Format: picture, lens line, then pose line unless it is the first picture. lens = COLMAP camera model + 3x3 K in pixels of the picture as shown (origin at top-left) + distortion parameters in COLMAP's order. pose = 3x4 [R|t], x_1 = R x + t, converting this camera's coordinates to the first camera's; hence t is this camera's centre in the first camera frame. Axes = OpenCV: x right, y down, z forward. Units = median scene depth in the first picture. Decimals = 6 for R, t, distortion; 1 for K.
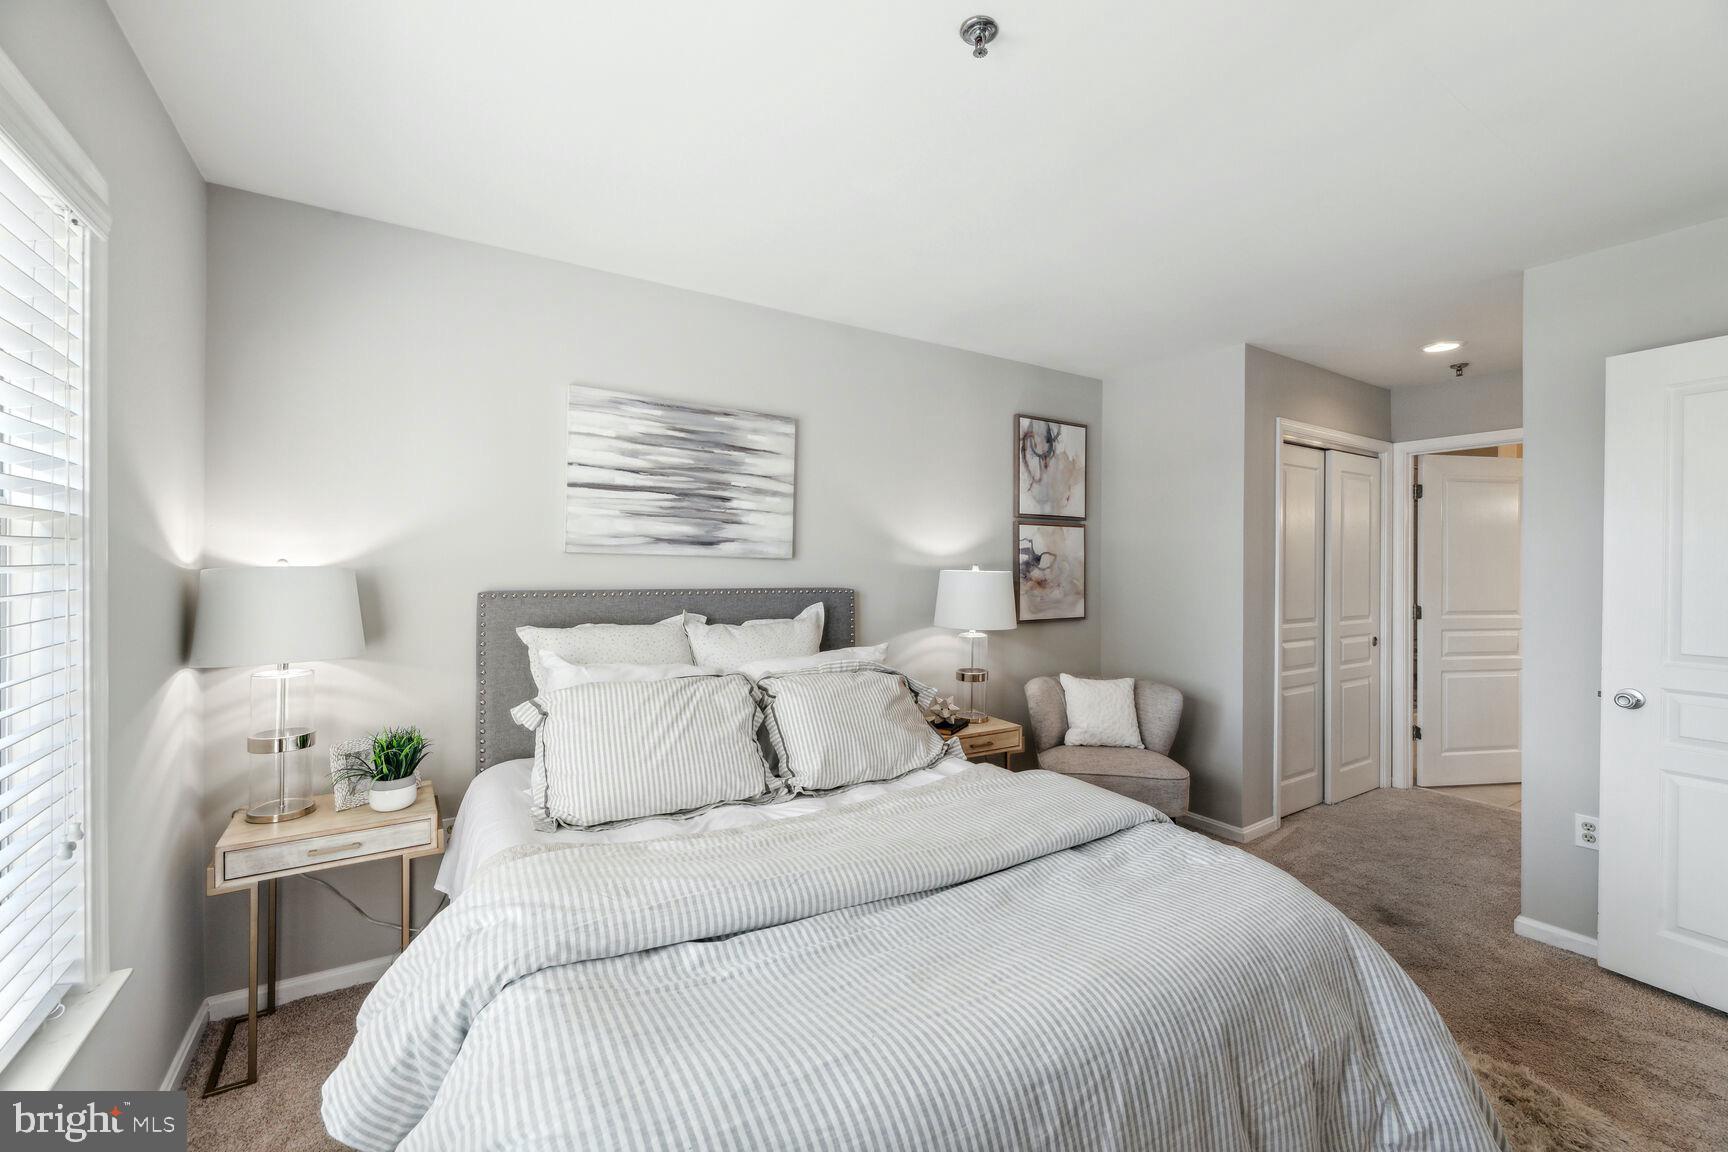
lens RADIAL K [[703.6, 0, 868.6], [0, 703.6, 571.9], [0, 0, 1]] dist [0.002575, 0.001345]
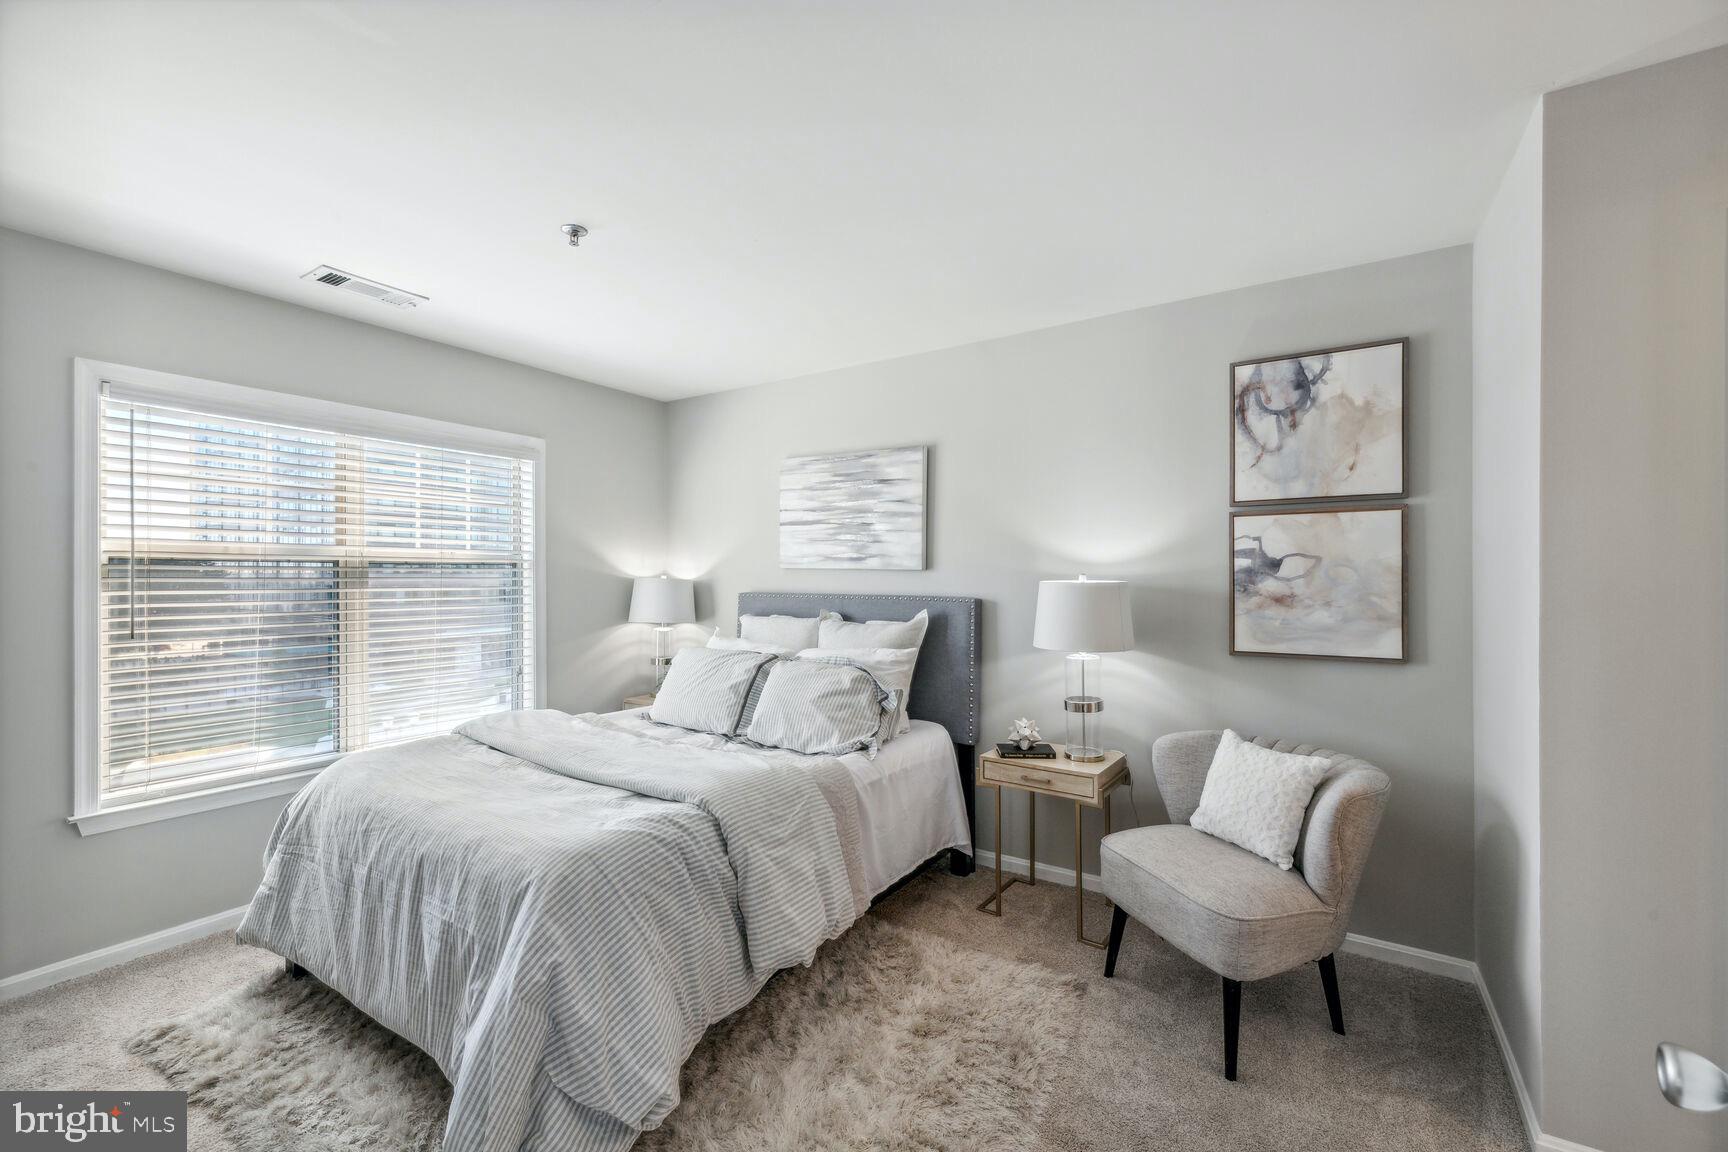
lens RADIAL K [[703.6, 0, 869.7], [0, 703.6, 578.1], [0, 0, 1]] dist [0.002575, 0.001345]
pose [[0.416148, -0.002588, -0.909293, 0.708462], [-0.003841, 0.999982, -0.004603, -0.000223], [0.909289, 0.005408, 0.416131, 0.362615]]
